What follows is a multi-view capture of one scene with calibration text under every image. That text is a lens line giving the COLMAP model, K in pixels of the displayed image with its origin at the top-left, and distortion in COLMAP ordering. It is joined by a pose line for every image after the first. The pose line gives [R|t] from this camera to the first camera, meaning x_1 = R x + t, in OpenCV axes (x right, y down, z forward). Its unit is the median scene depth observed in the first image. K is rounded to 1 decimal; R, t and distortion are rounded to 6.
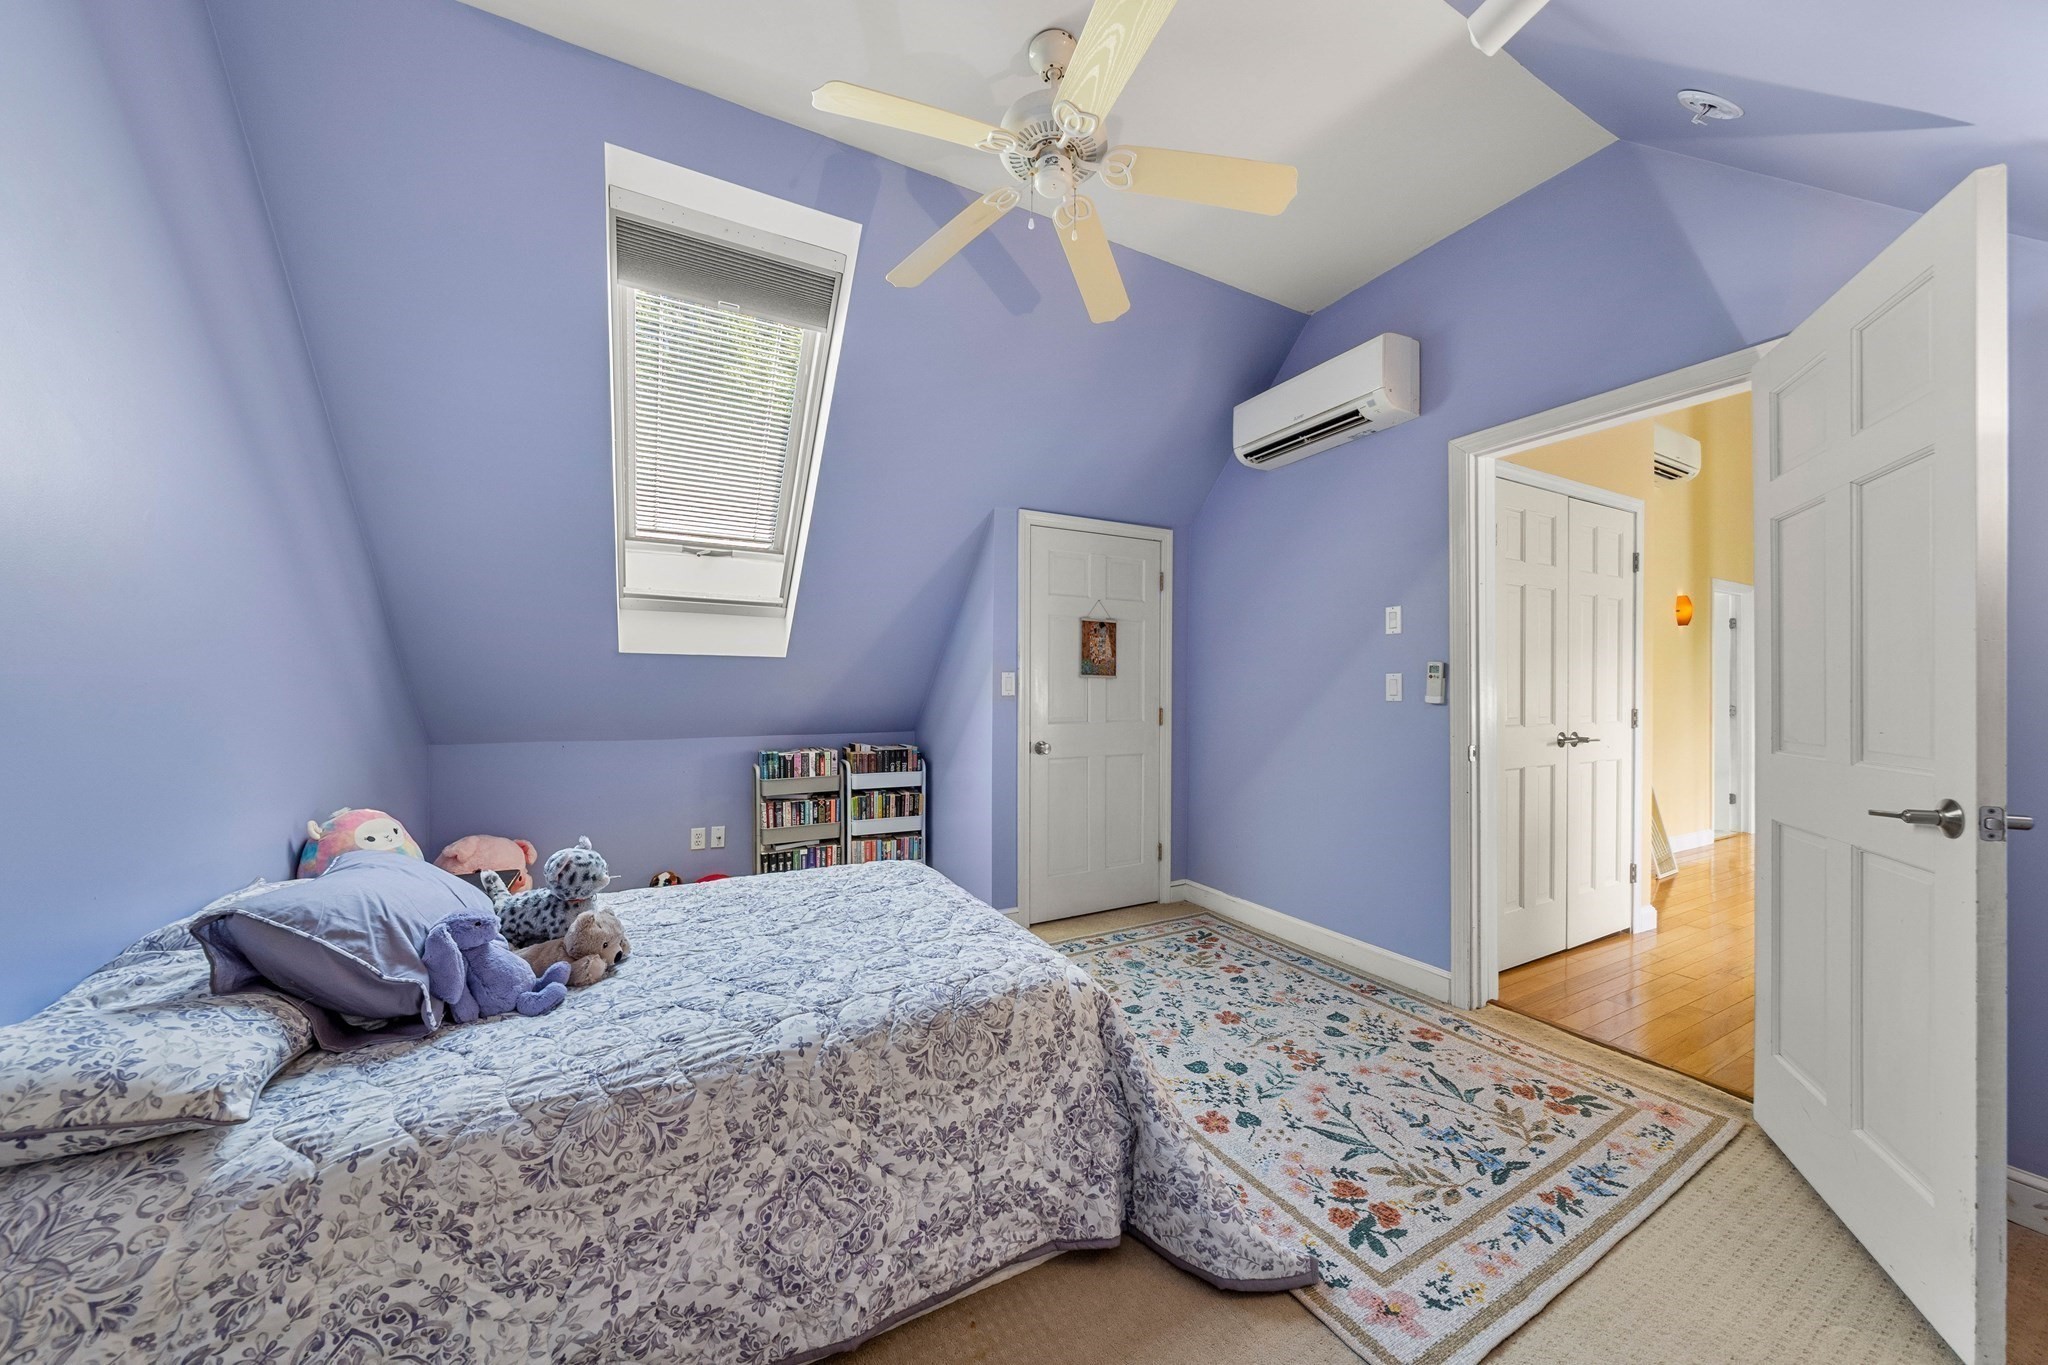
lens RADIAL K [[707.7, 0, 1026.9], [0, 707.7, 690.0], [0, 0, 1]] dist [-0.000719, -0.000019]
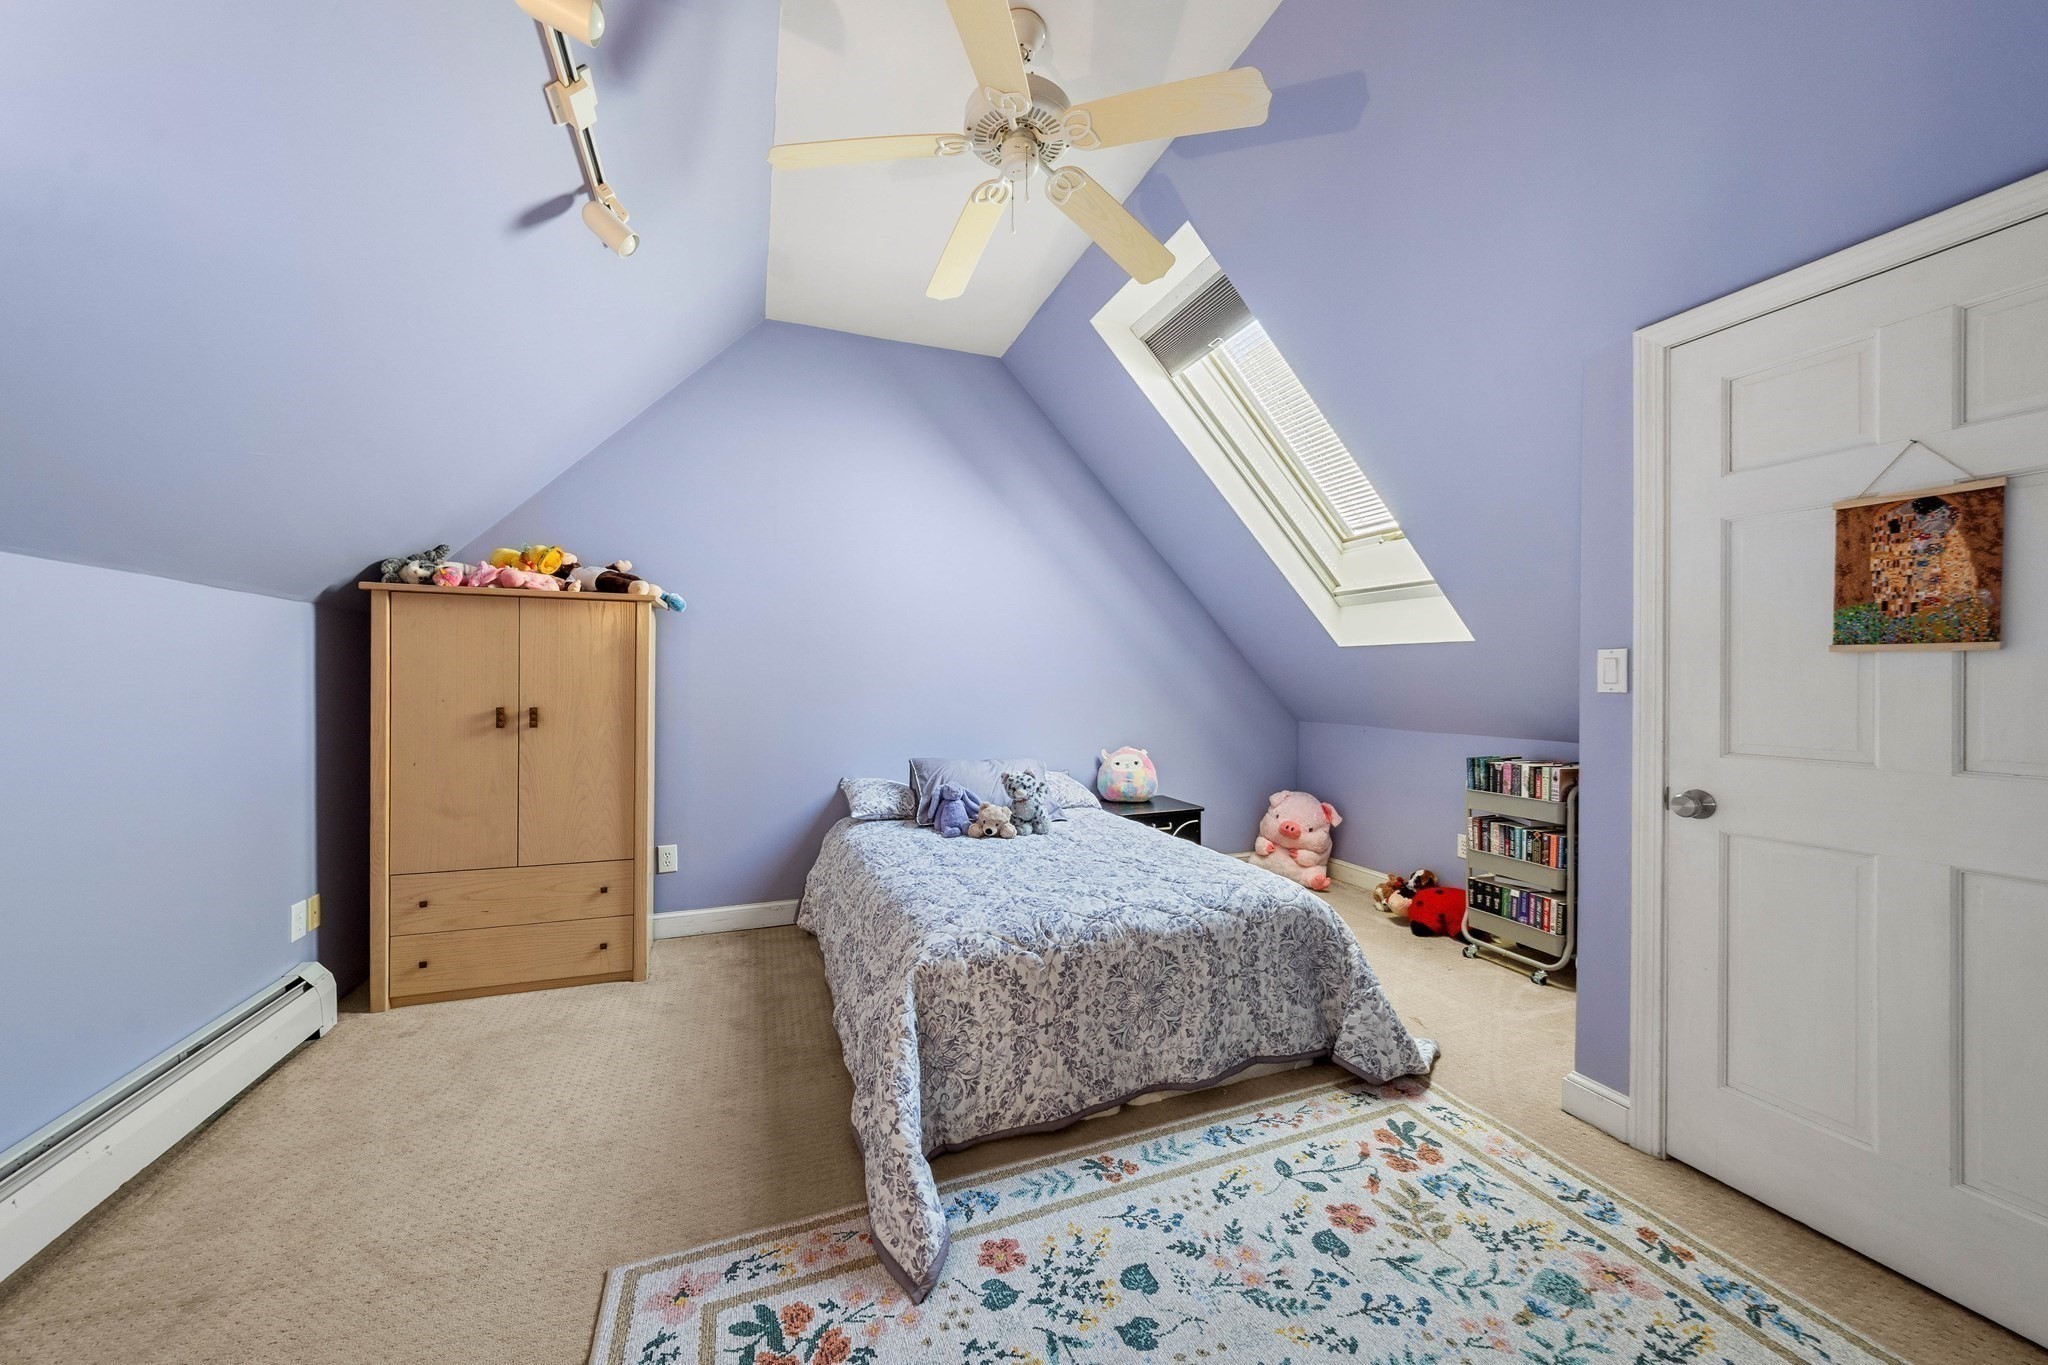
lens RADIAL K [[718.8, 0, 1024.0], [0, 718.8, 682.5], [0, 0, 1]] dist [-0.001676, -0.000104]
pose [[-0.124882, 0.003523, -0.992165, 0.596742], [-0.001809, 0.999991, 0.003779, -0.001125], [0.992170, 0.002266, -0.124875, 0.655437]]
